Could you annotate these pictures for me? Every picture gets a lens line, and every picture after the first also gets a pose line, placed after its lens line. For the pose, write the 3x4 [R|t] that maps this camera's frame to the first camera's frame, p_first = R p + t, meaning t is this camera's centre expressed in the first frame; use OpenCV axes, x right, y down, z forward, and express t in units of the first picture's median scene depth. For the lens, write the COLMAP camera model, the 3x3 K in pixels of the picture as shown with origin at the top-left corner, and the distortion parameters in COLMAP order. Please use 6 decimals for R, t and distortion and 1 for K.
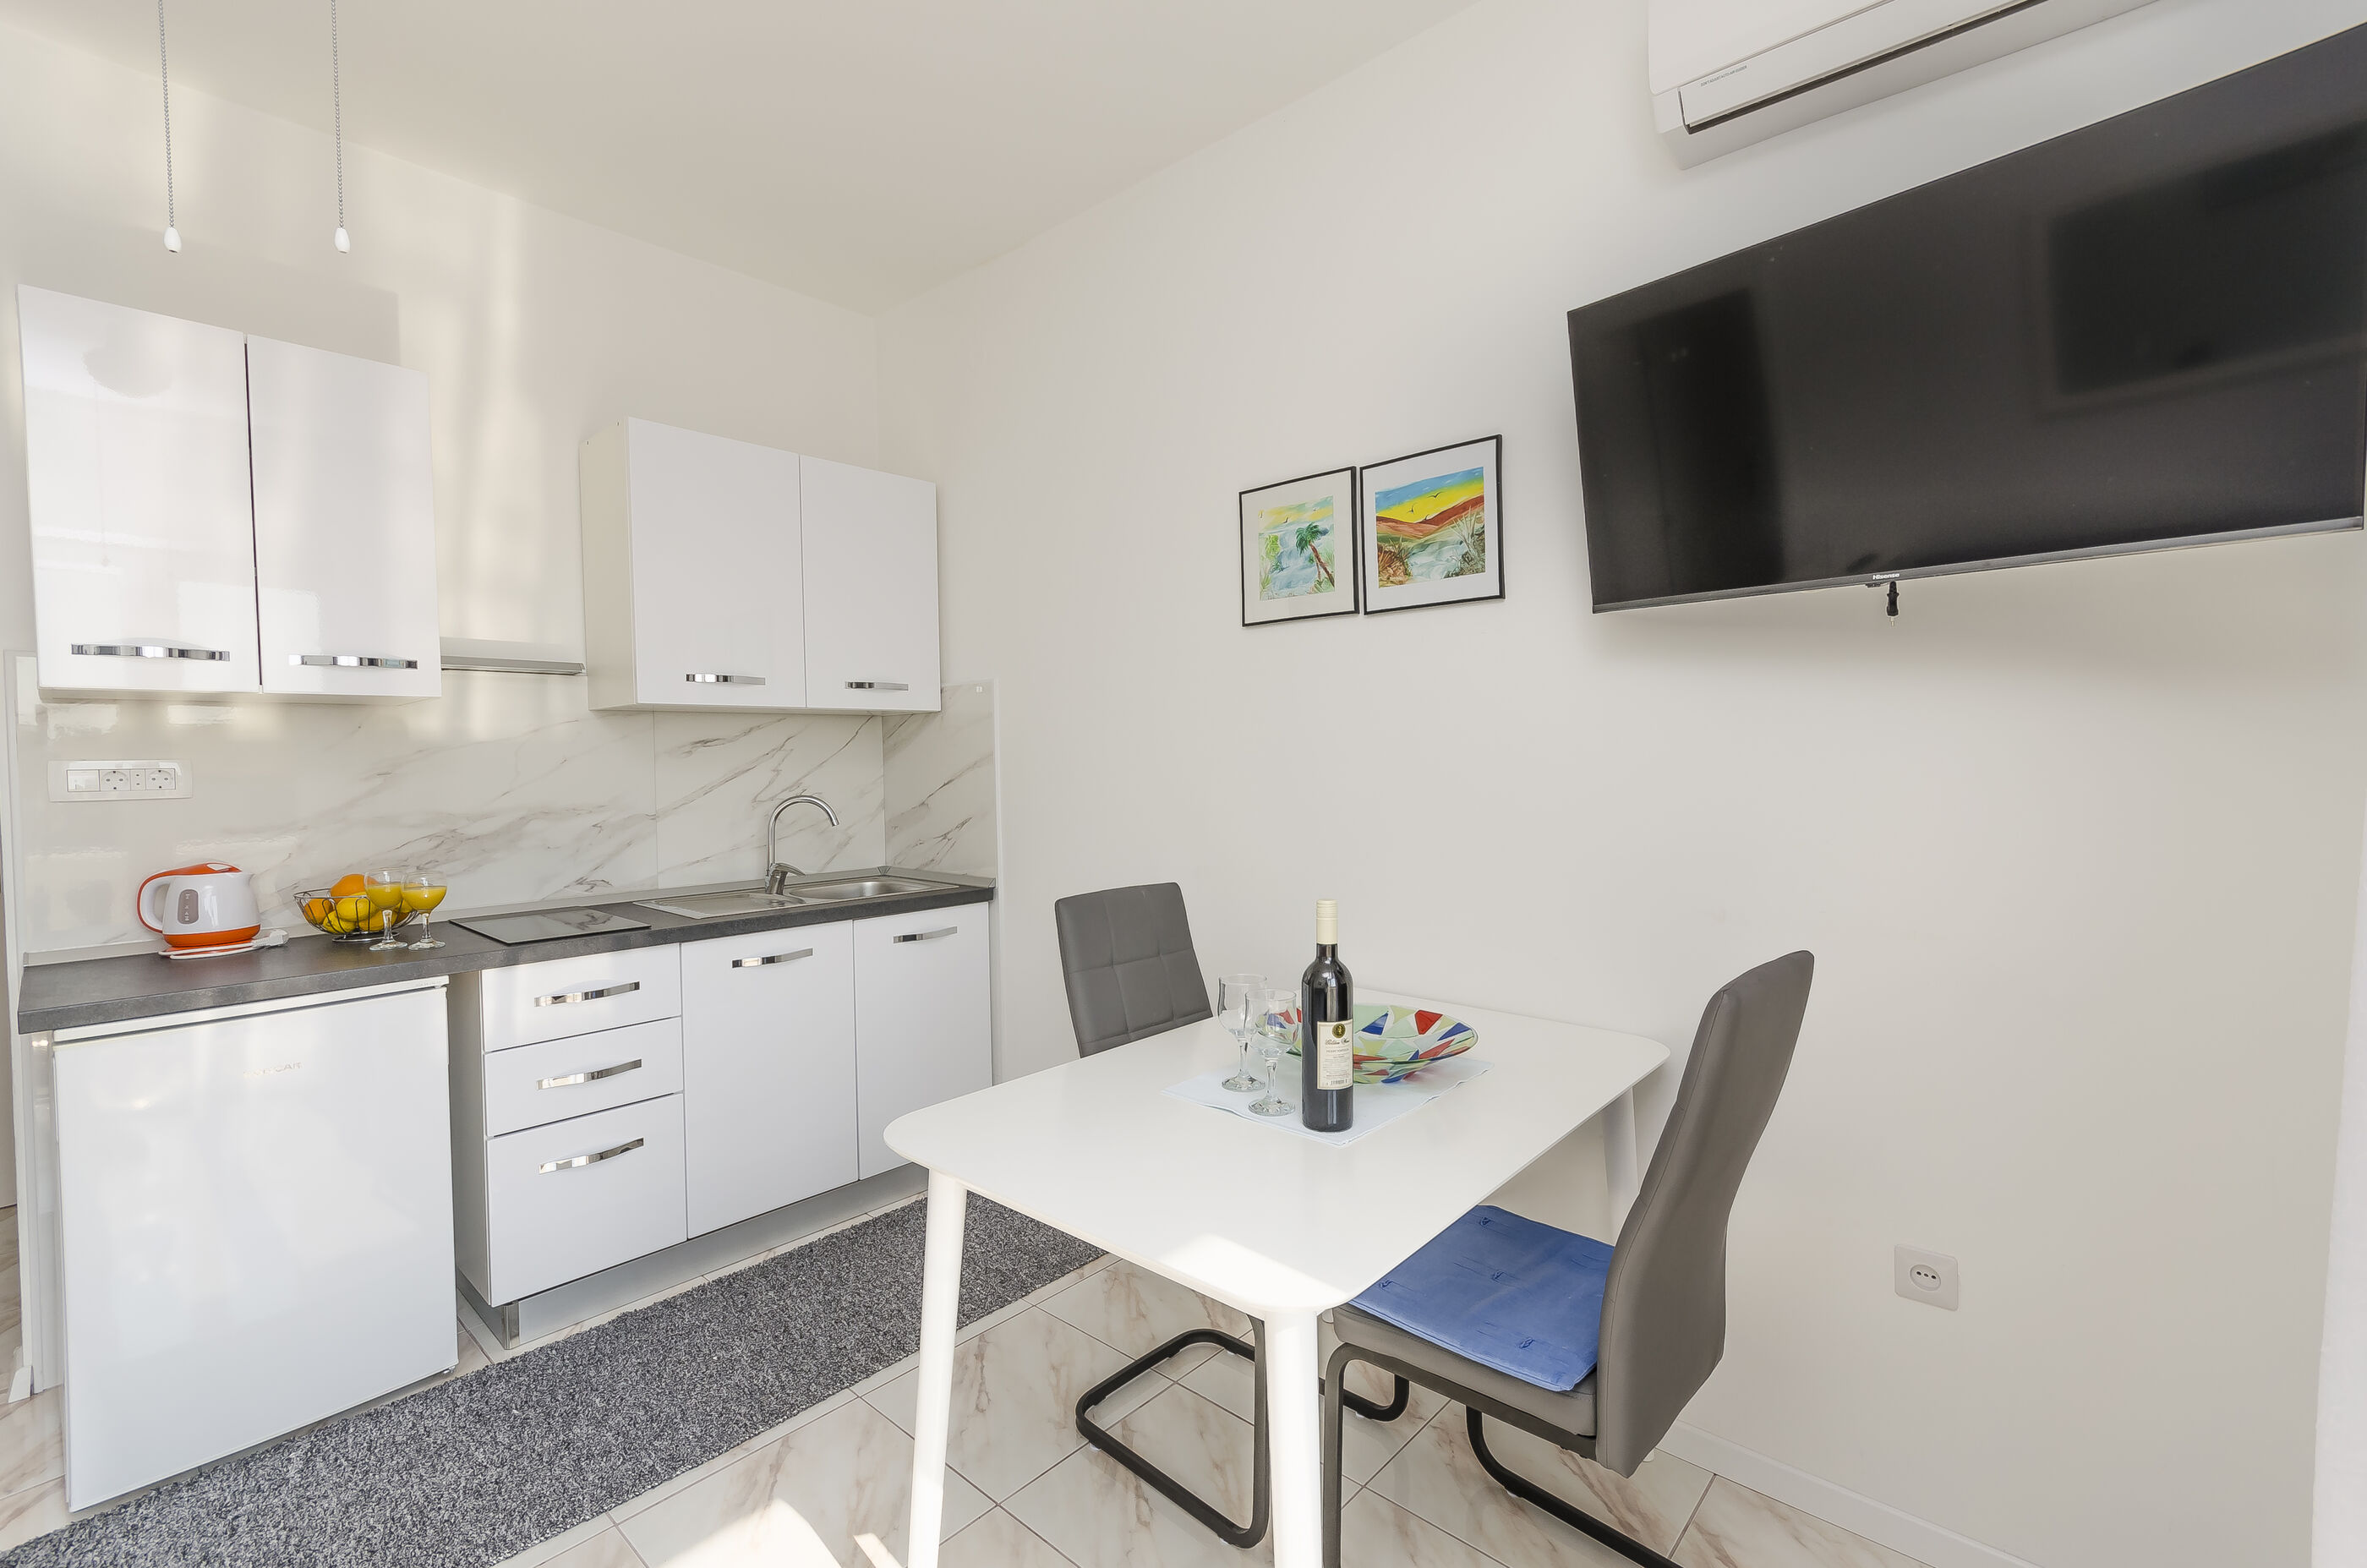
lens RADIAL K [[1027.1, 0, 1190.3], [0, 1027.1, 751.5], [0, 0, 1]] dist [-0.000806, 0.000063]
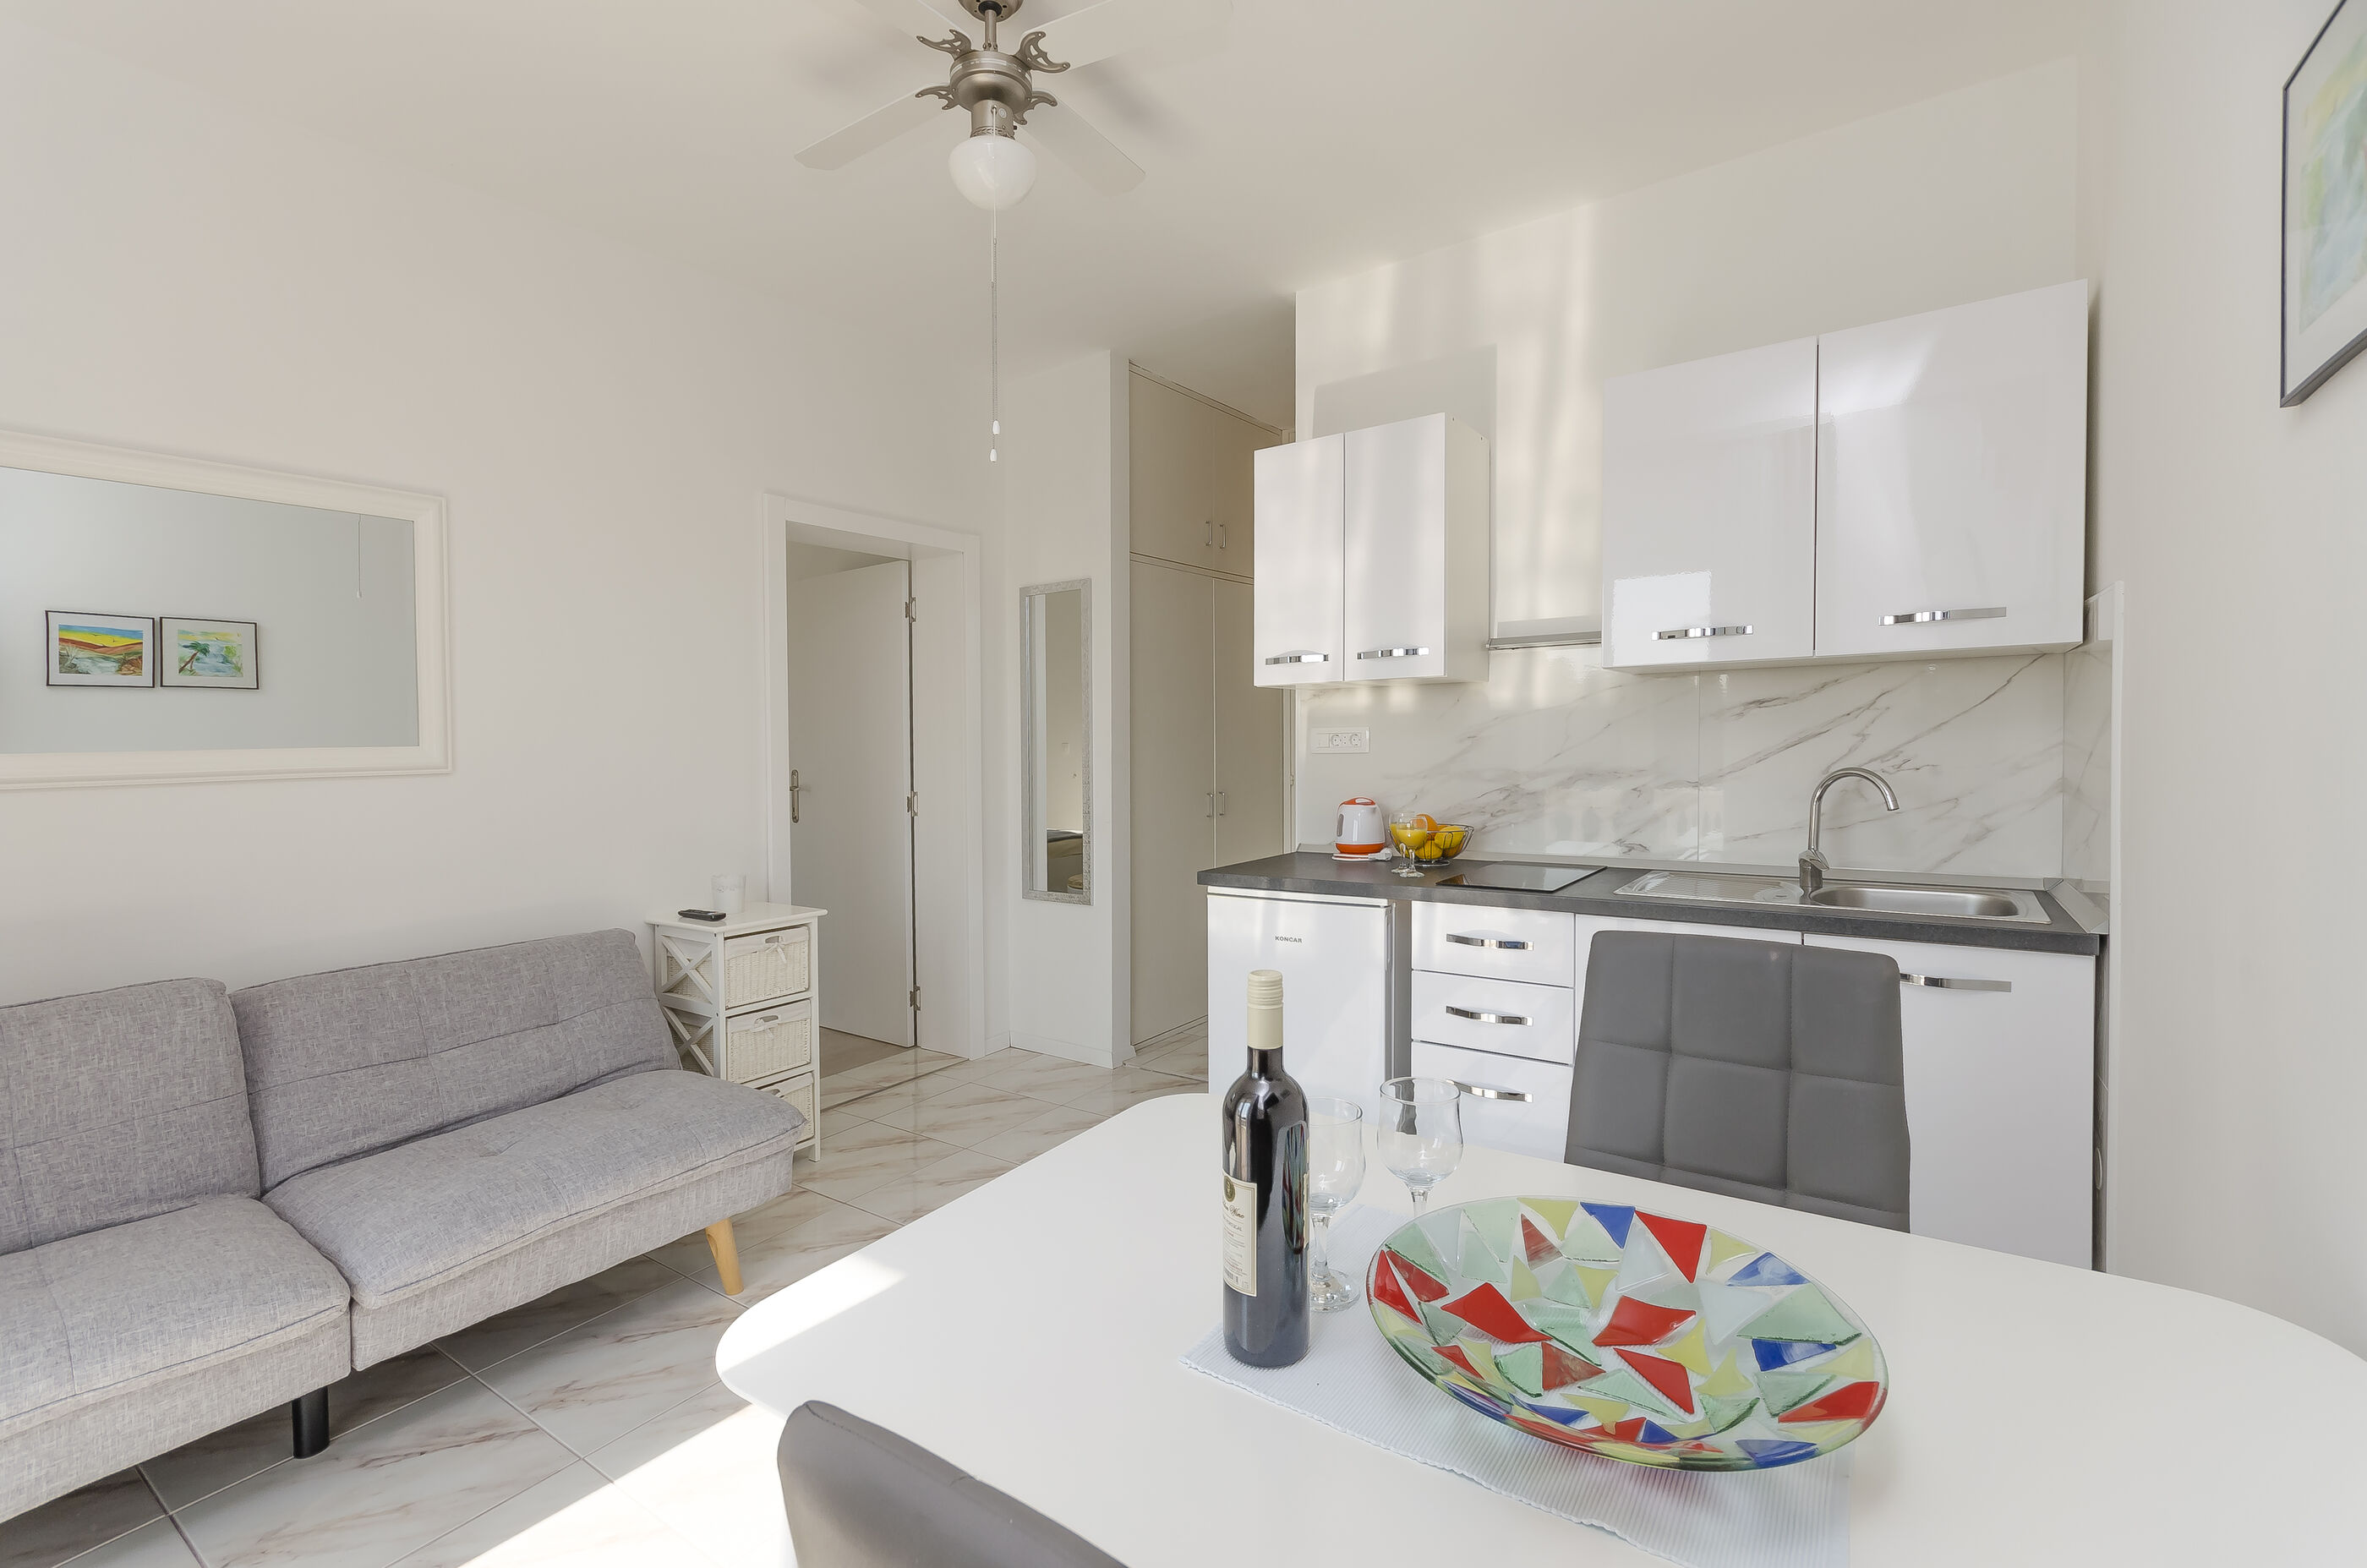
lens RADIAL K [[1027.1, 0, 1190.3], [0, 1027.1, 751.5], [0, 0, 1]] dist [-0.000806, 0.000063]
pose [[0.131563, 0.026507, -0.990953, 0.435153], [0.023421, 0.999280, 0.029839, -0.006240], [0.991031, -0.027135, 0.130848, 0.531914]]
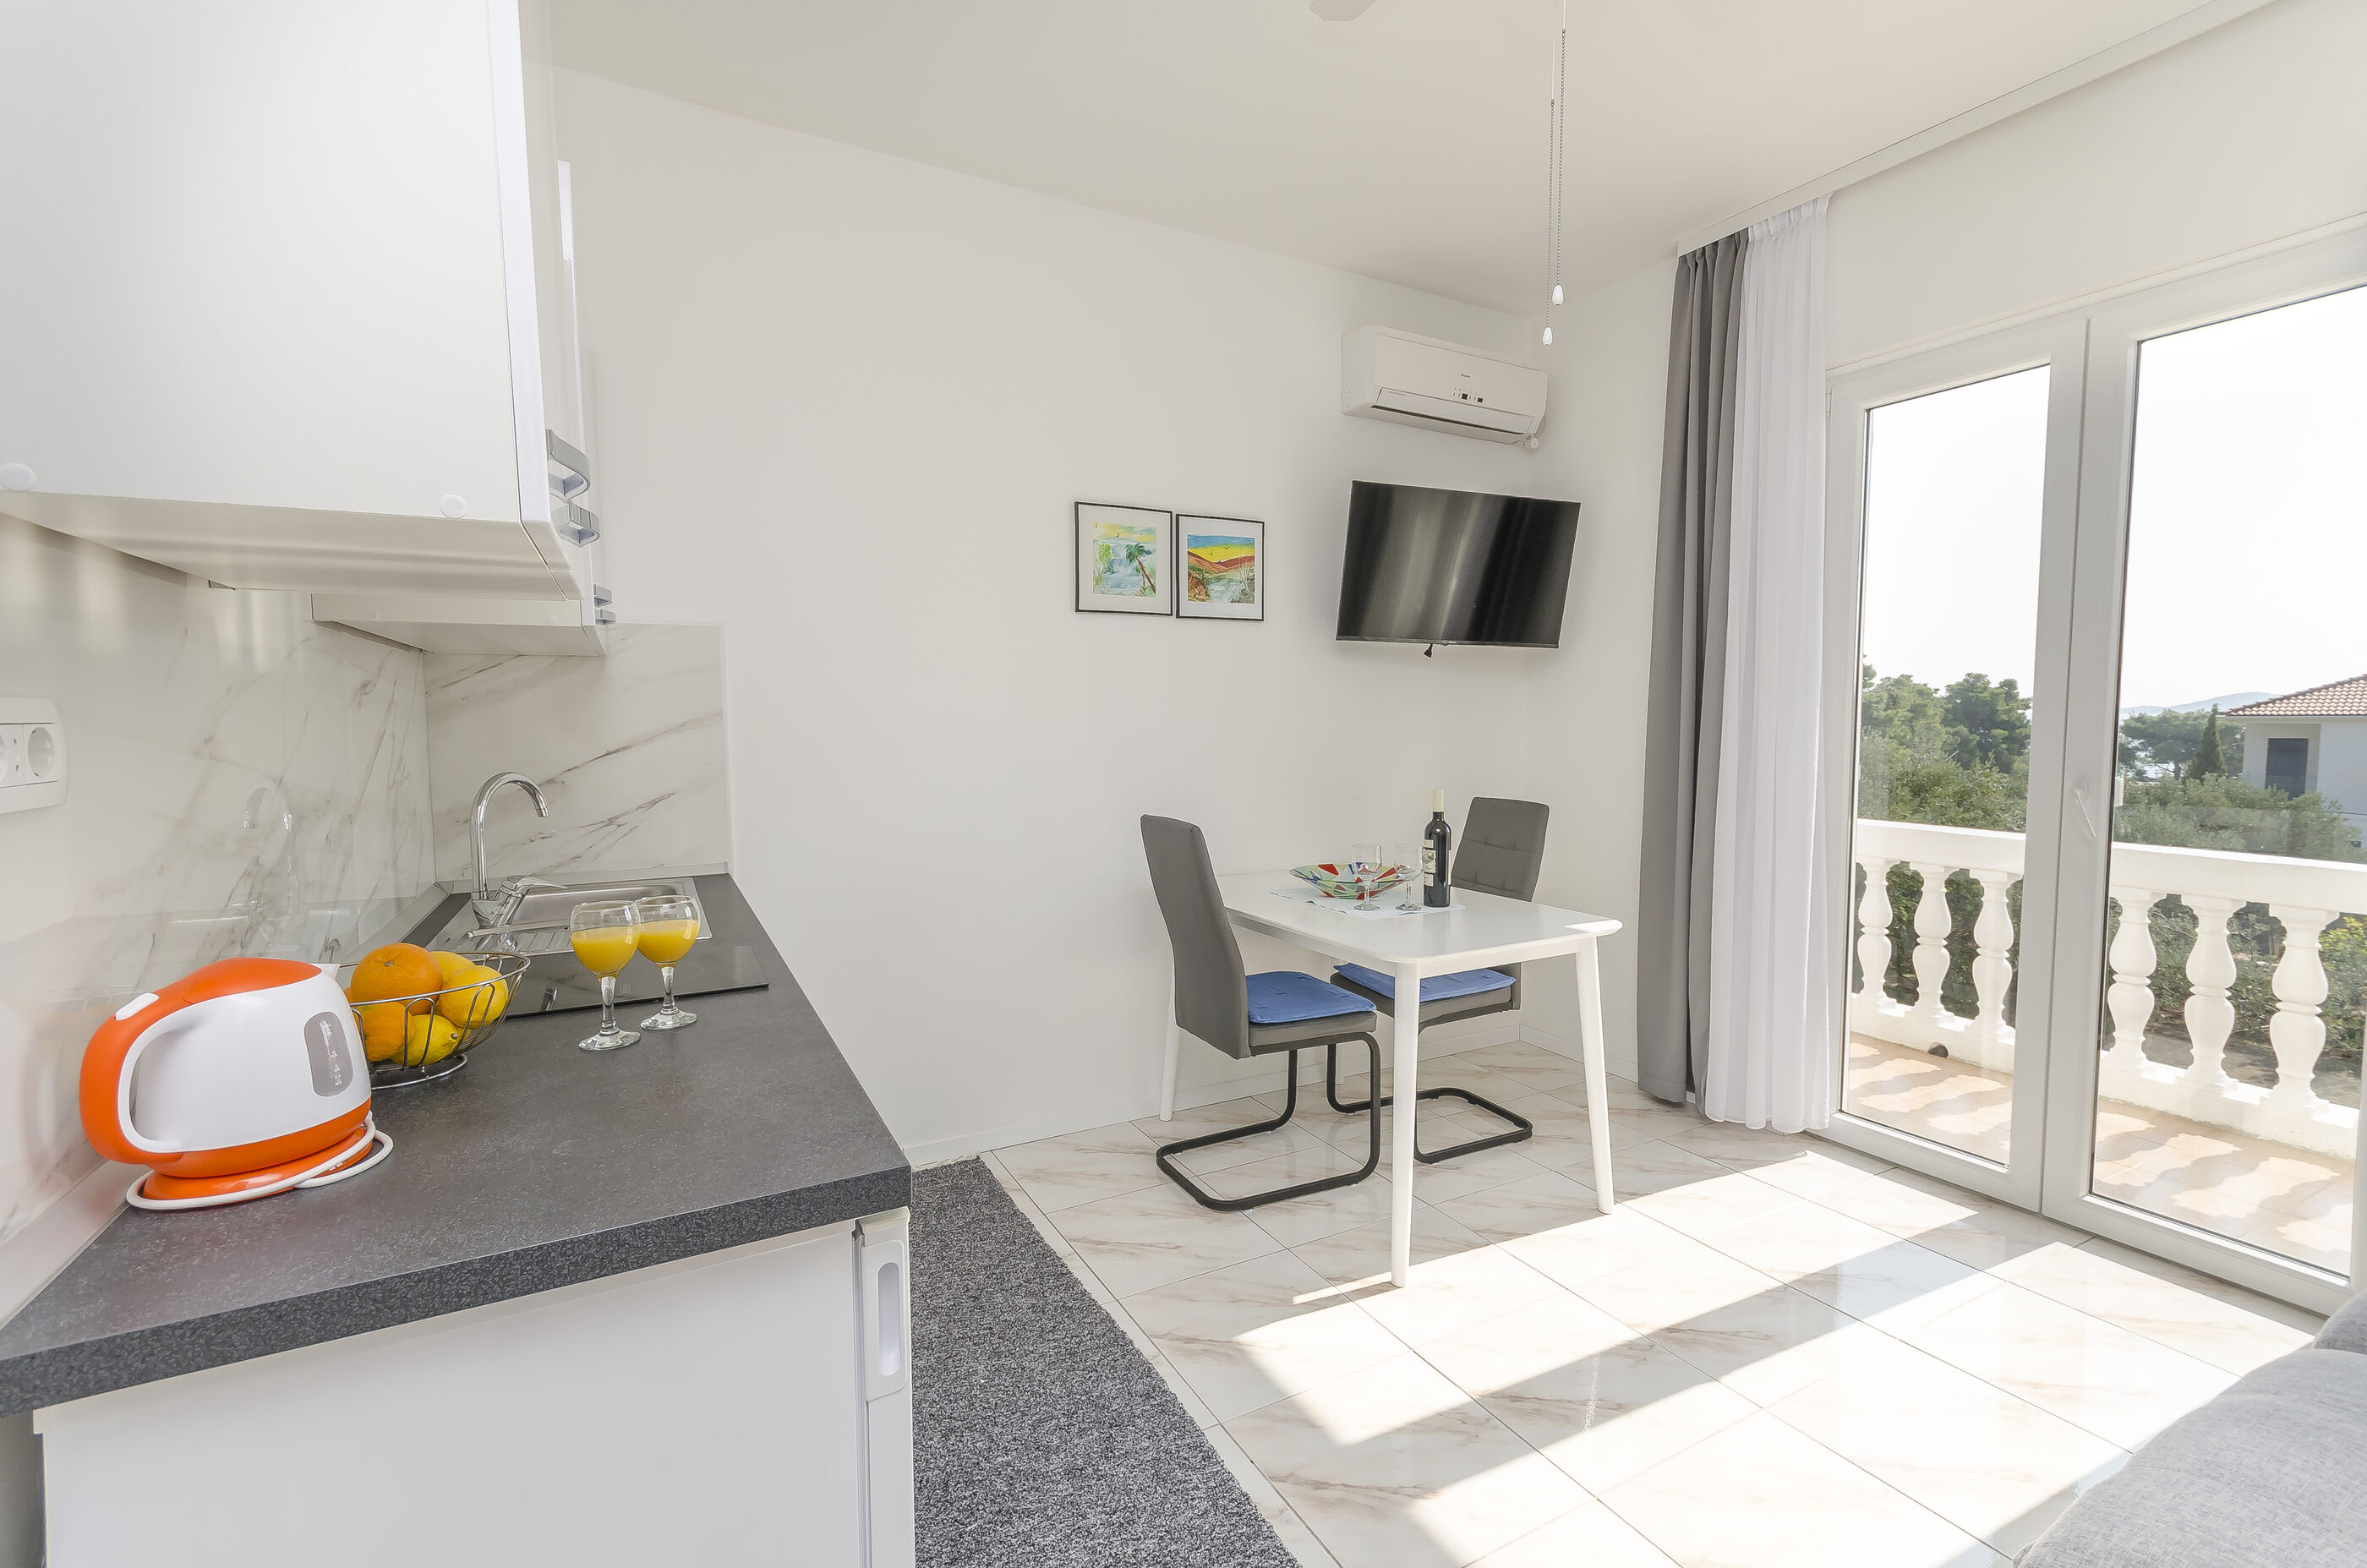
lens RADIAL K [[1027.1, 0, 1190.3], [0, 1027.1, 751.5], [0, 0, 1]] dist [-0.000806, 0.000063]
pose [[0.335432, -0.022003, 0.941807, -1.127651], [0.001517, 0.999739, 0.022816, 0.018896], [-0.942063, -0.006225, 0.335378, 0.485432]]
